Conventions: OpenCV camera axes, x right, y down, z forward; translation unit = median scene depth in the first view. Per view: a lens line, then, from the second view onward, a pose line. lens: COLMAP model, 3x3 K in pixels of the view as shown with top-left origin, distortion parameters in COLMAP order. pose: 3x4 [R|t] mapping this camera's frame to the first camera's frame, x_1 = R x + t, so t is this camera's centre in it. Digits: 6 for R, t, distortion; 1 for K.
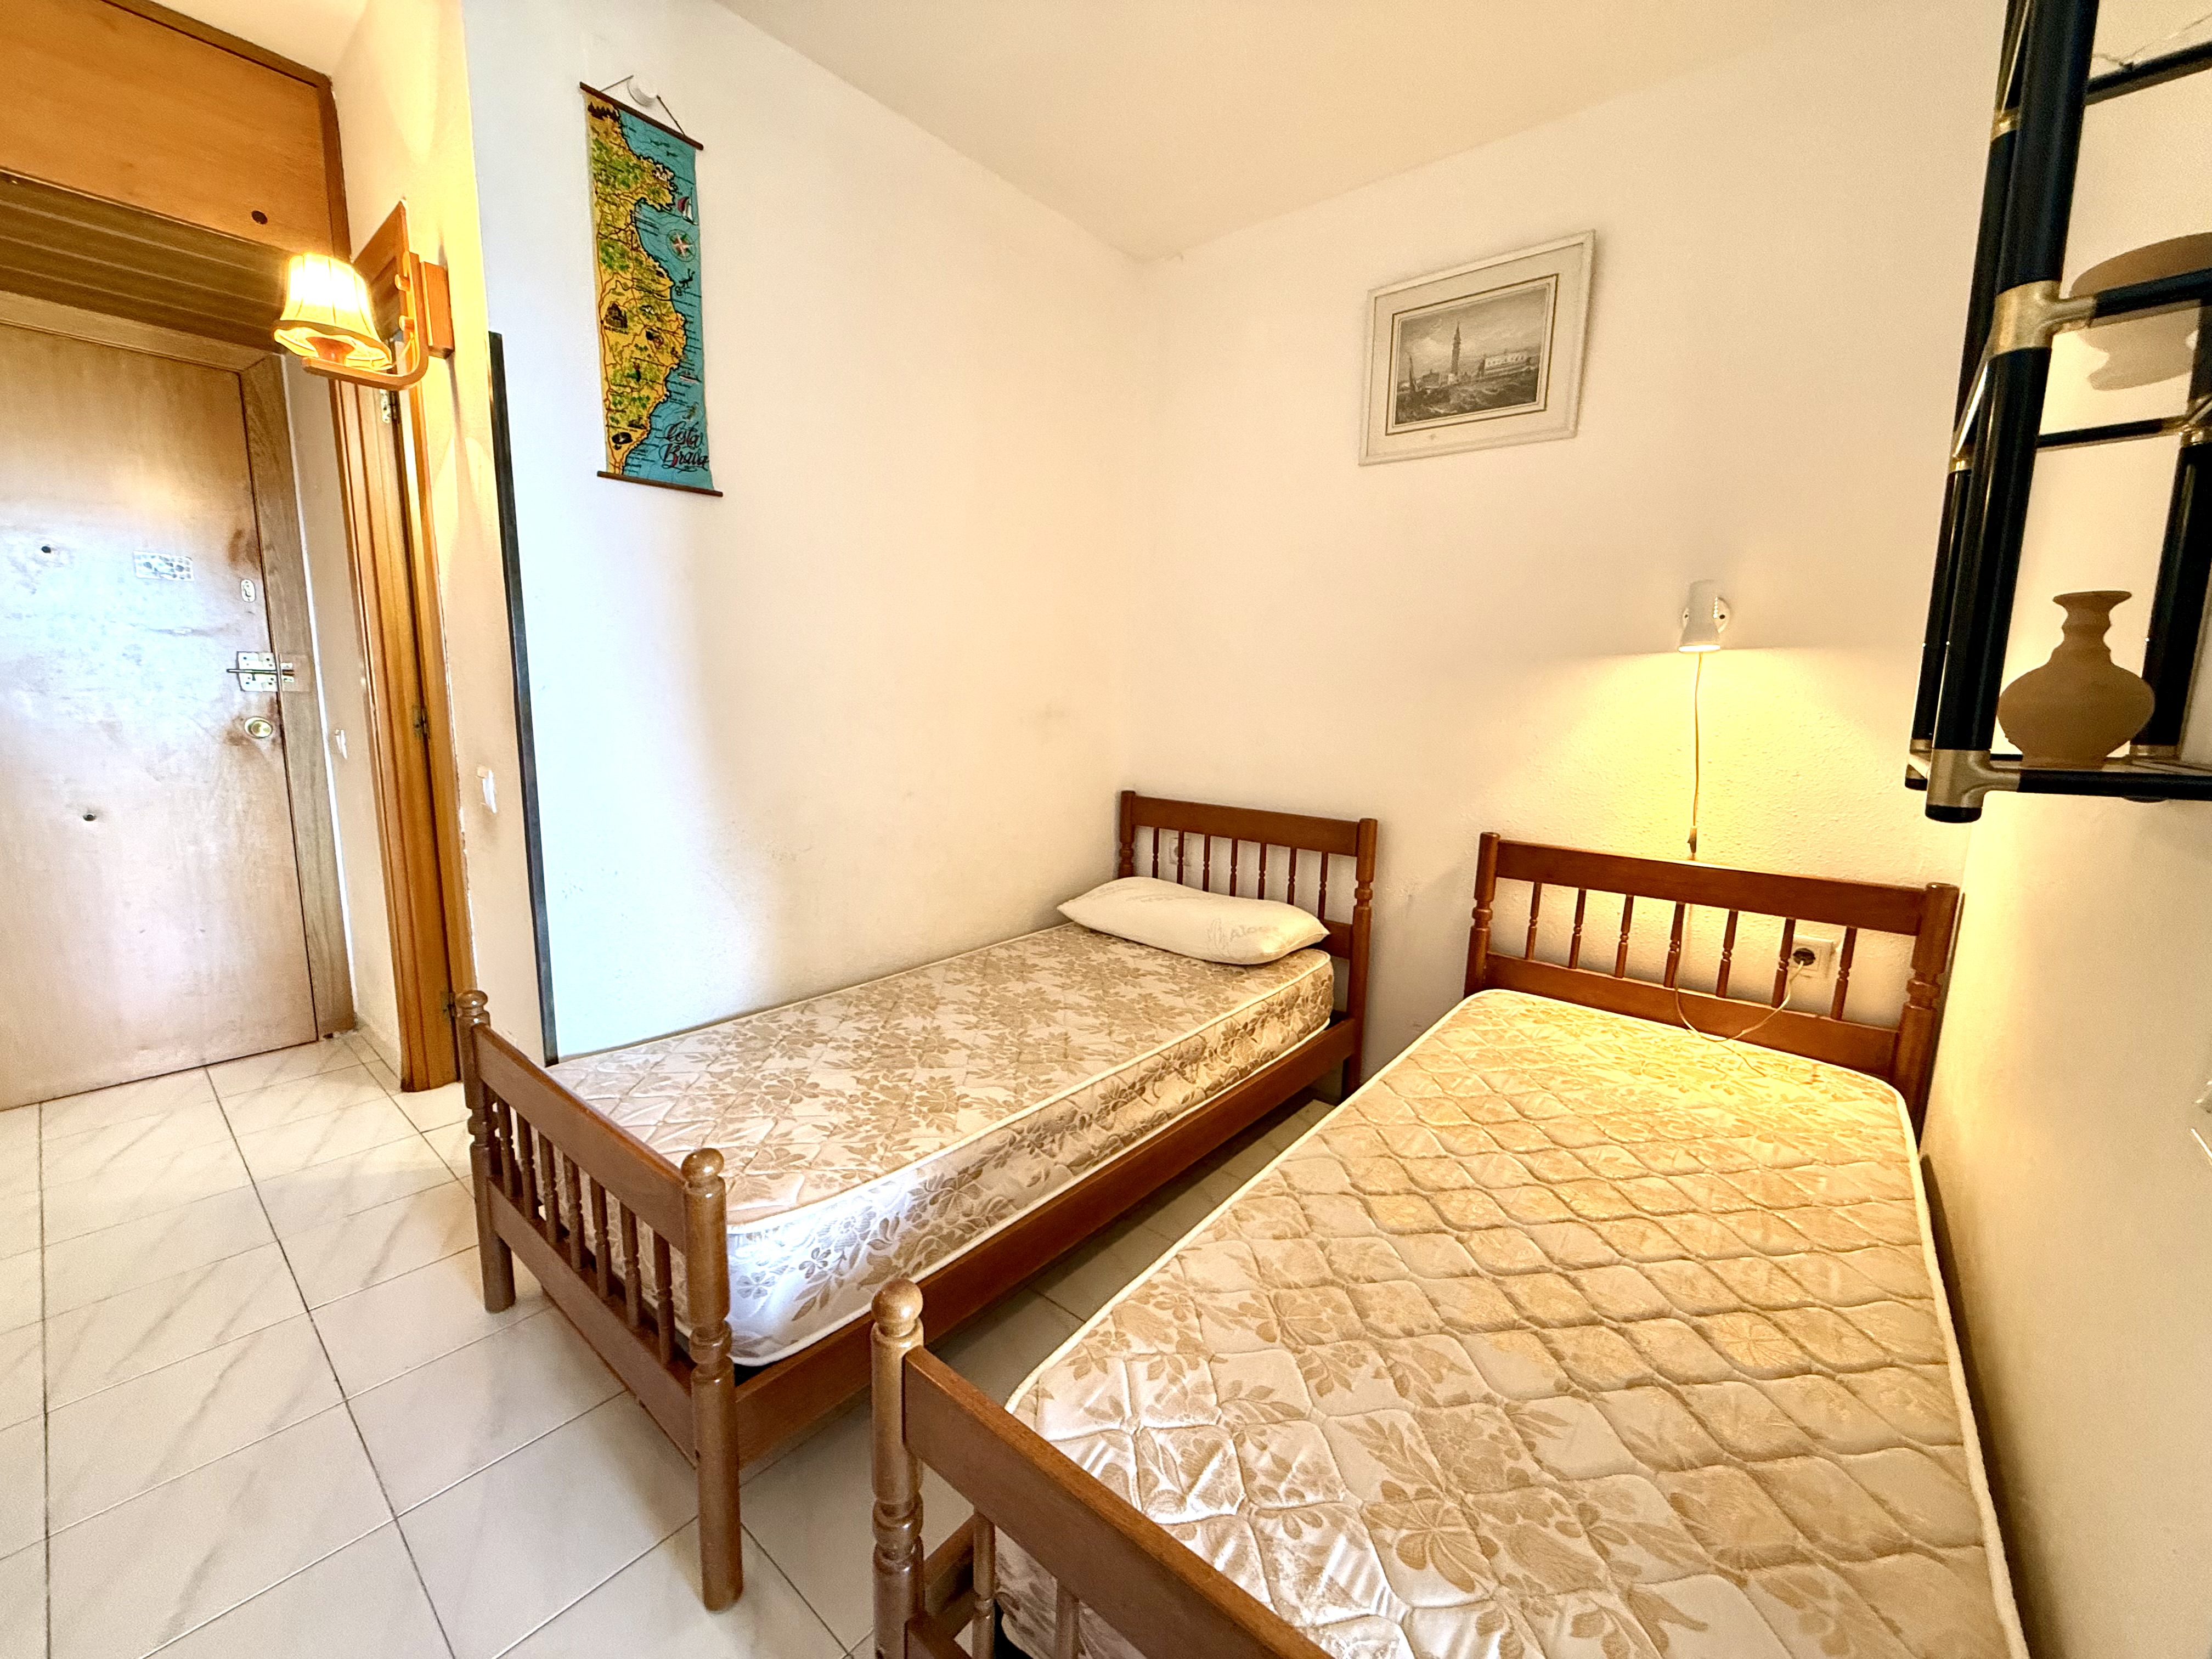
lens RADIAL K [[885.6, 0, 1100.9], [0, 885.6, 828.3], [0, 0, 1]] dist [0.002450, 0.000624]
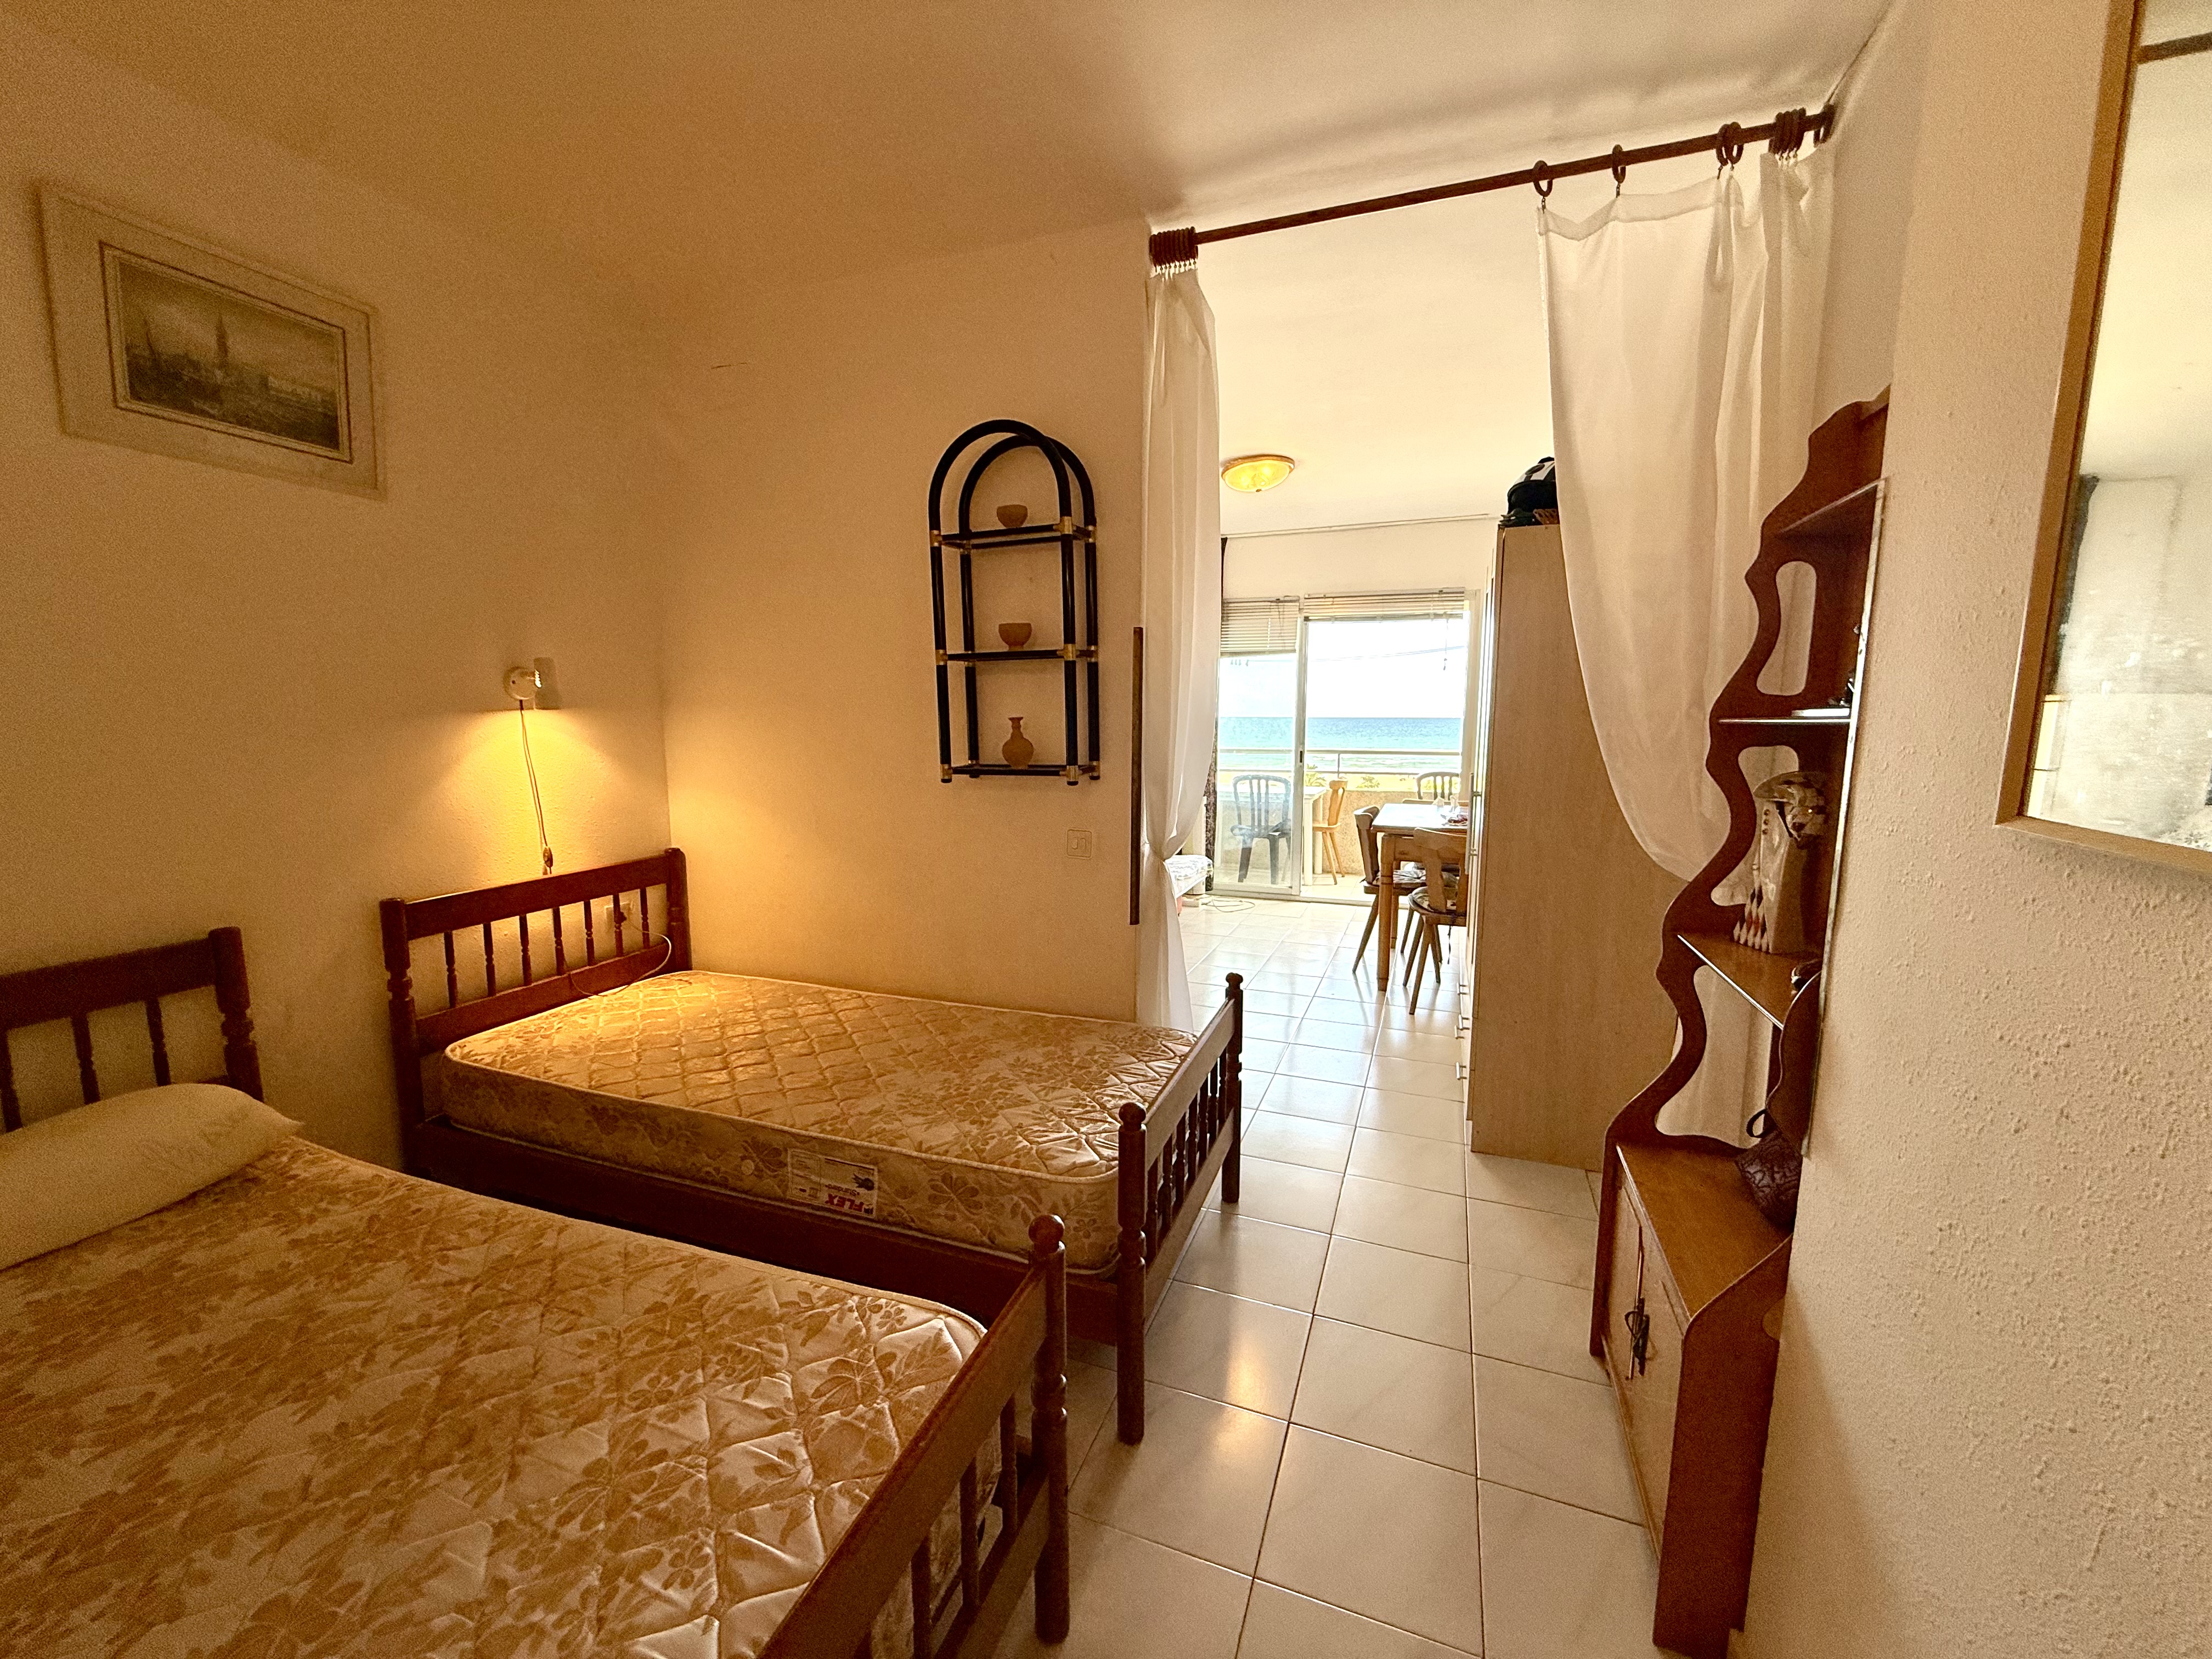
lens RADIAL K [[885.6, 0, 1100.2], [0, 885.6, 819.8], [0, 0, 1]] dist [0.002450, 0.000624]
pose [[-0.324482, -0.137340, 0.935868, -0.736260], [0.138625, 0.971815, 0.190680, -0.163665], [-0.935679, 0.191607, -0.296298, 0.598763]]
